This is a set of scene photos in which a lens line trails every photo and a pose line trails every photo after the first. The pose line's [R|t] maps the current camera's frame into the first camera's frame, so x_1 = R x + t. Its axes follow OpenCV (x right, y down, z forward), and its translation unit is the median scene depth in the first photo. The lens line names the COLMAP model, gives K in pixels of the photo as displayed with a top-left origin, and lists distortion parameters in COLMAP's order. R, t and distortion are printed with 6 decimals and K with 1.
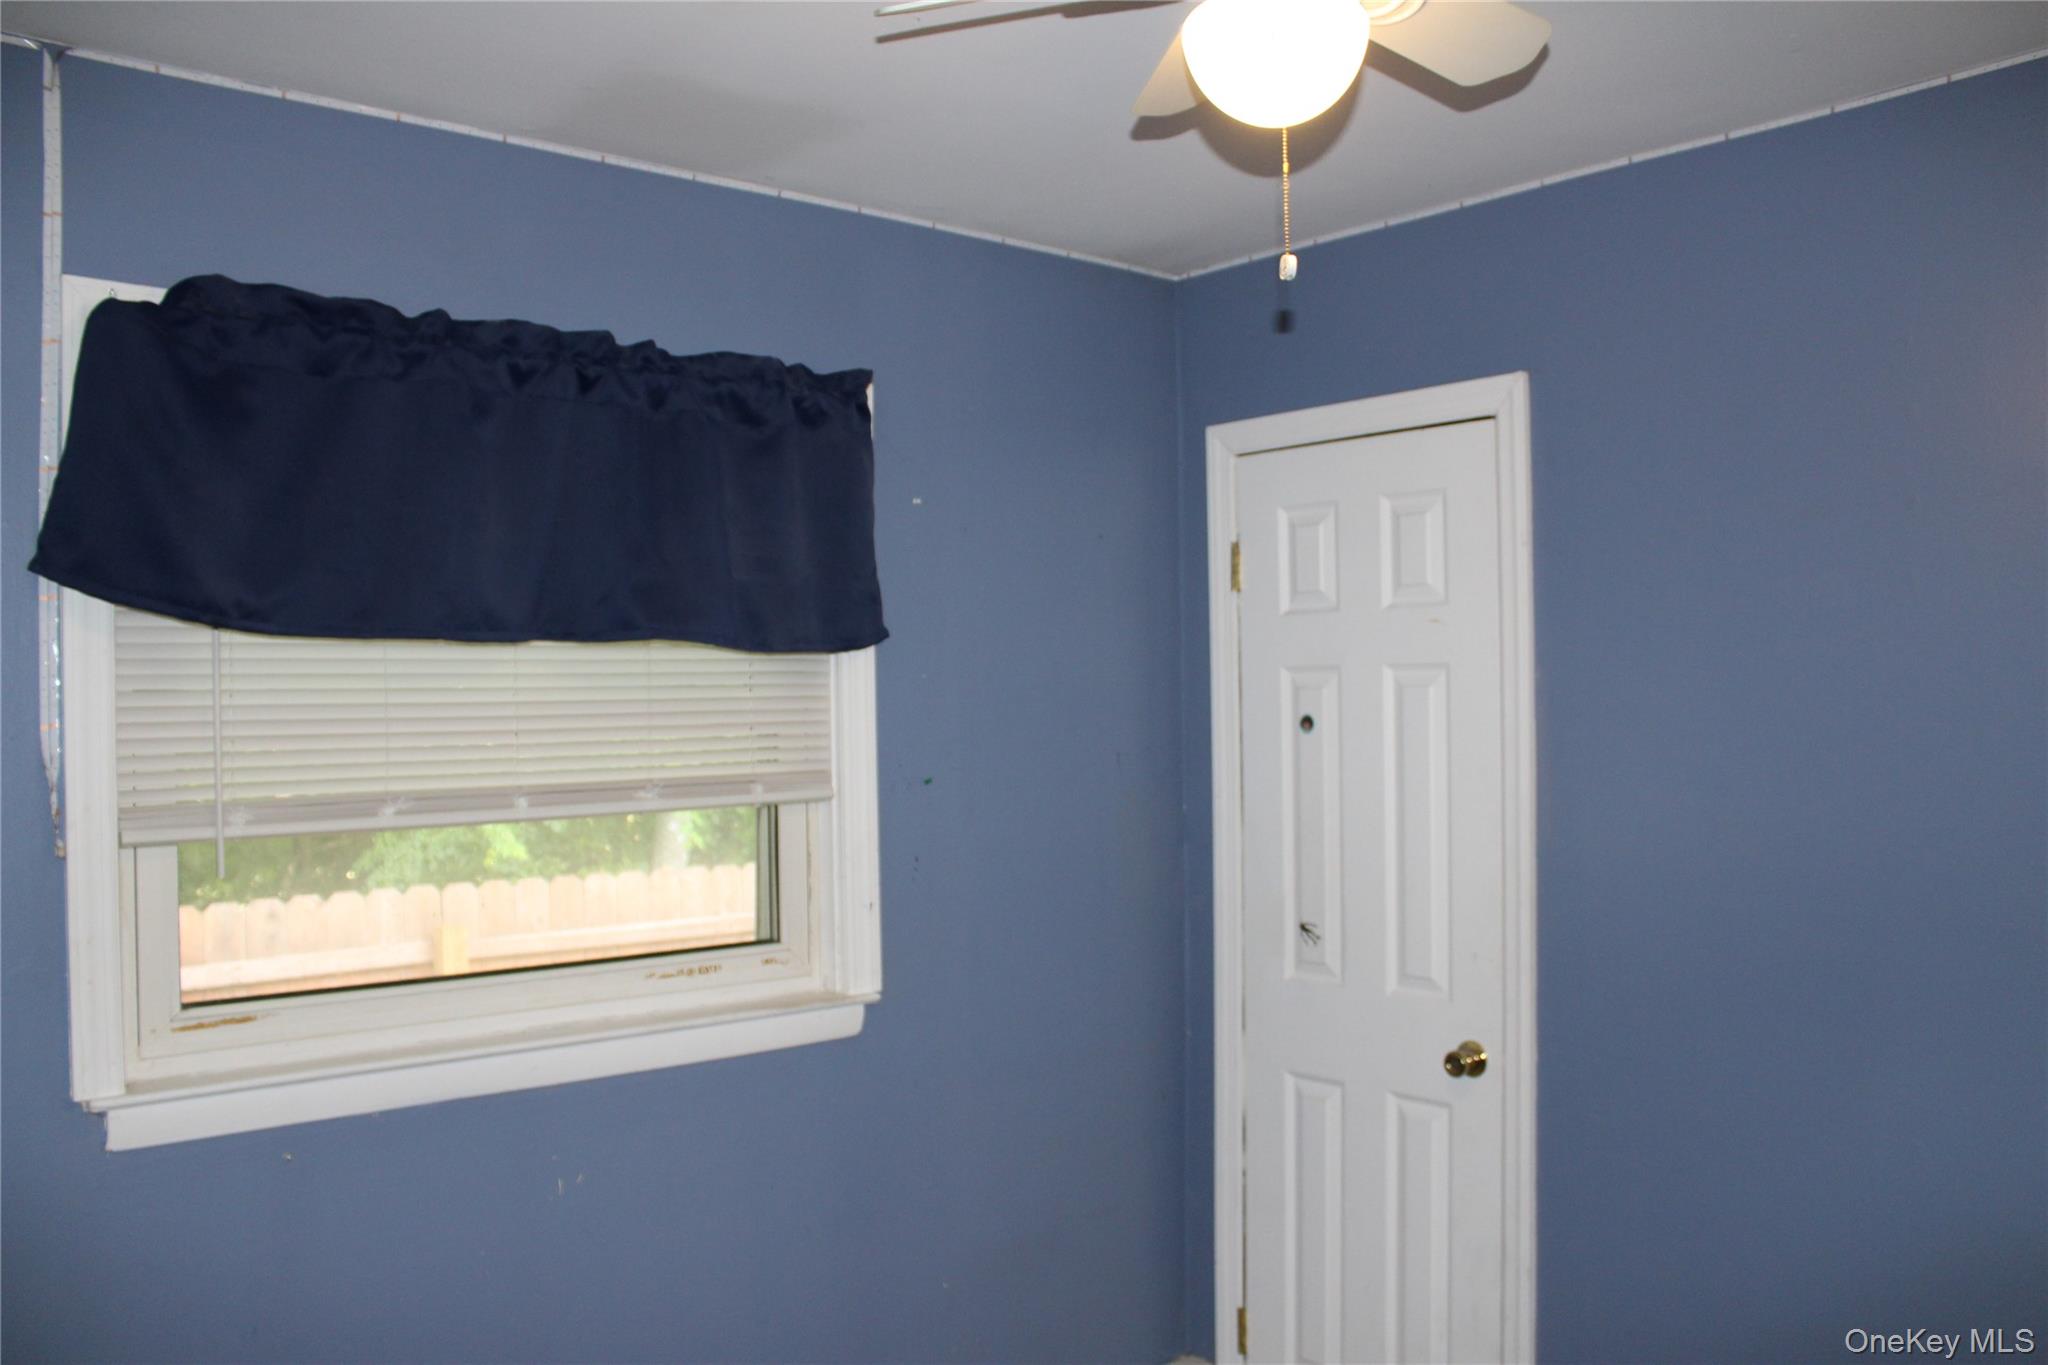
lens RADIAL K [[1704.1, 0, 1028.8], [0, 1704.1, 688.2], [0, 0, 1]] dist [-0.119674, 0.071611]
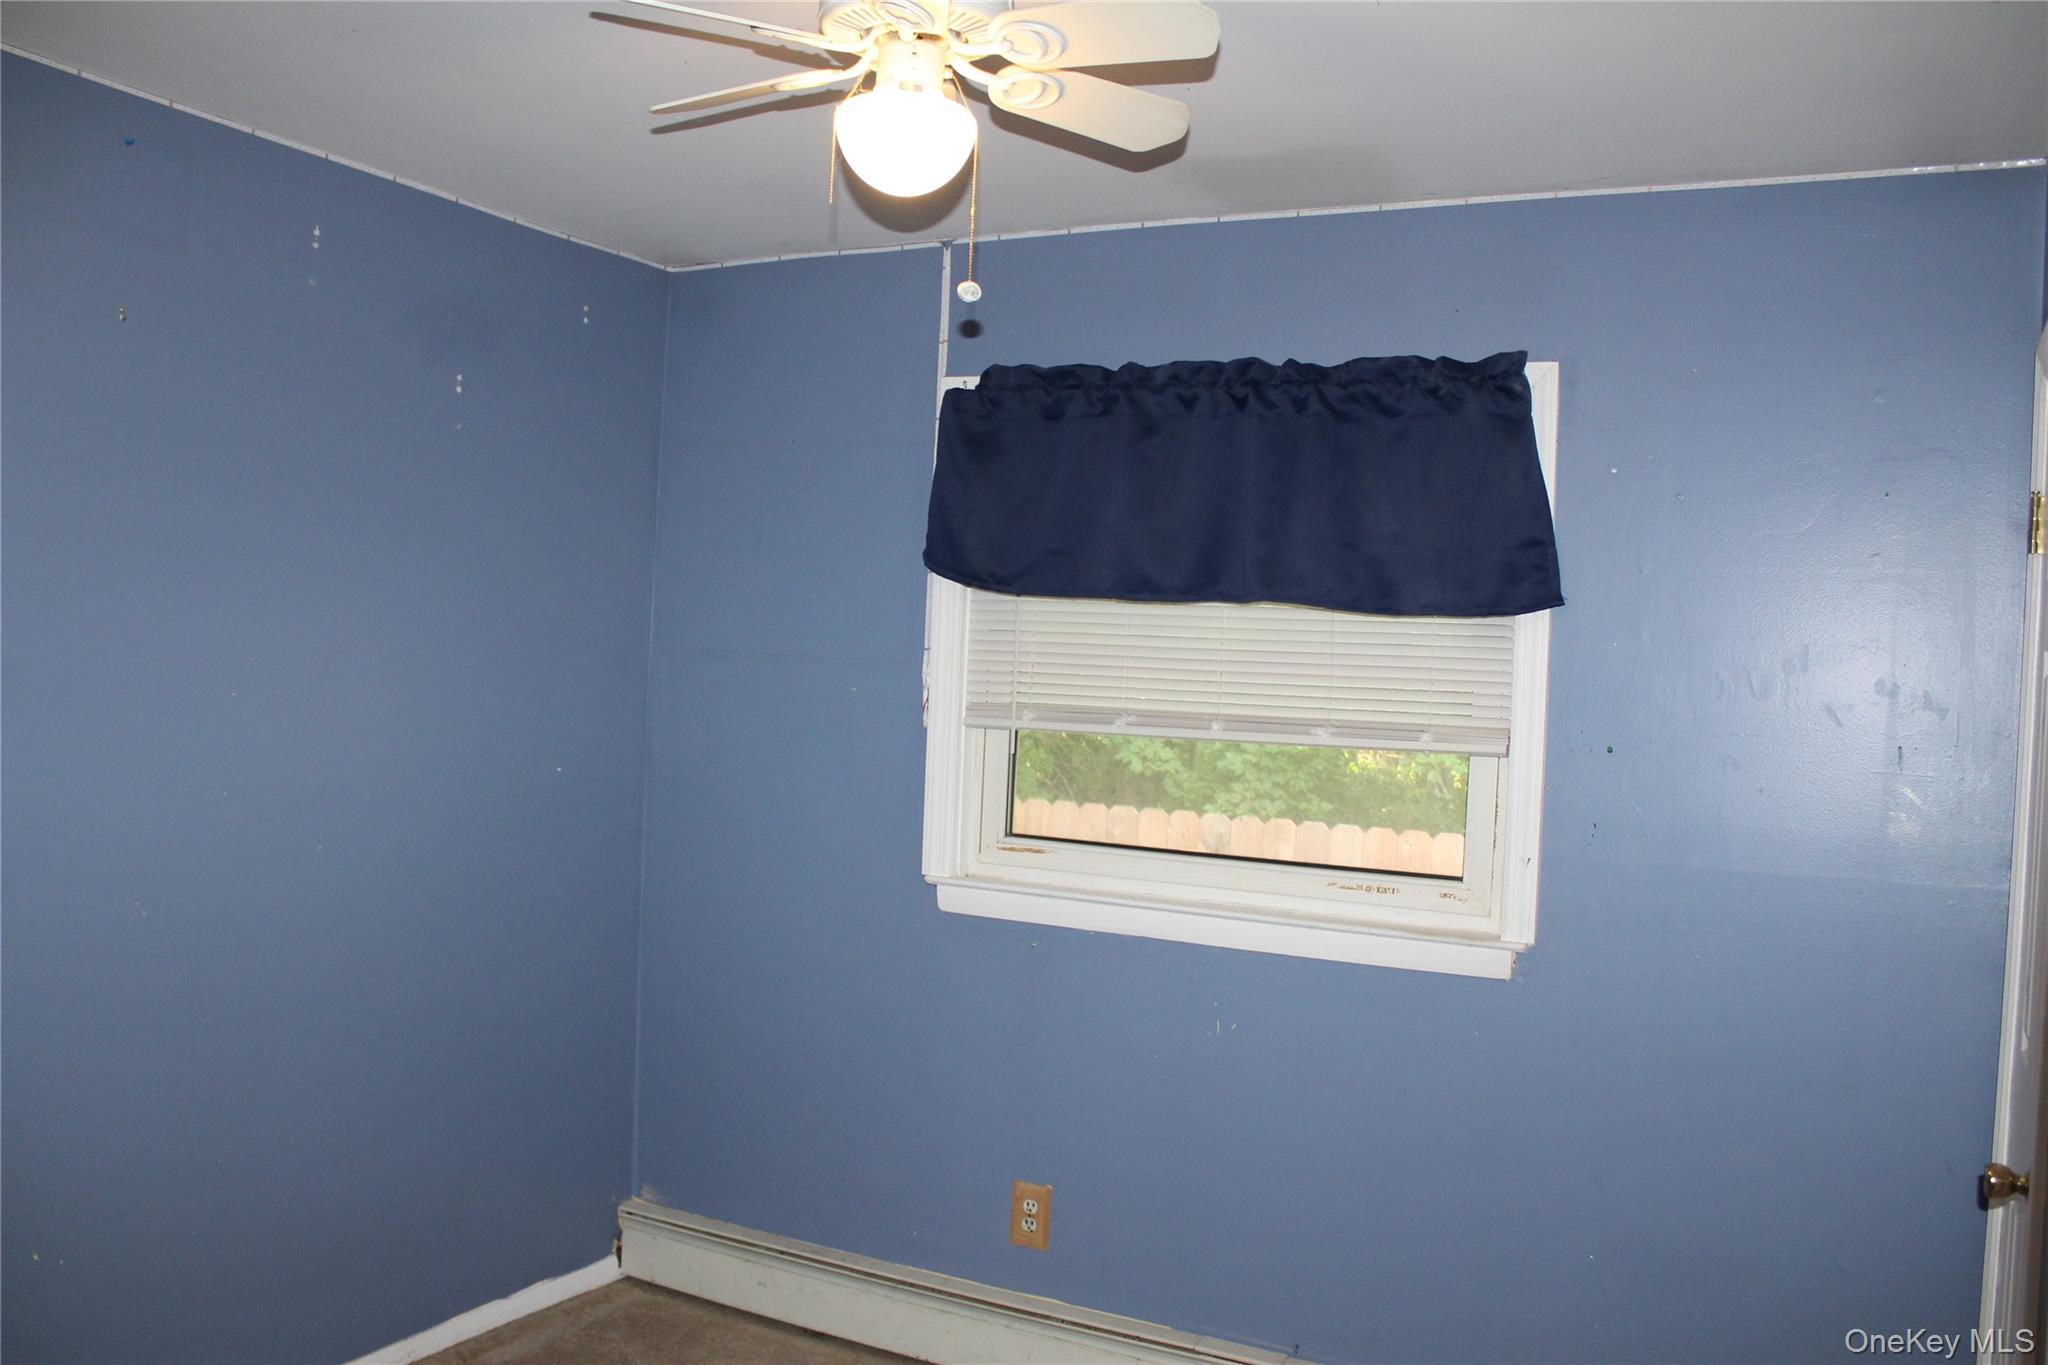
lens RADIAL K [[1704.1, 0, 1027.5], [0, 1704.1, 675.2], [0, 0, 1]] dist [-0.119674, 0.071611]
pose [[0.378163, 0.040450, -0.924855, 0.892245], [-0.045722, 0.998642, 0.024982, 0.002304], [0.924609, 0.032839, 0.379498, 0.377062]]
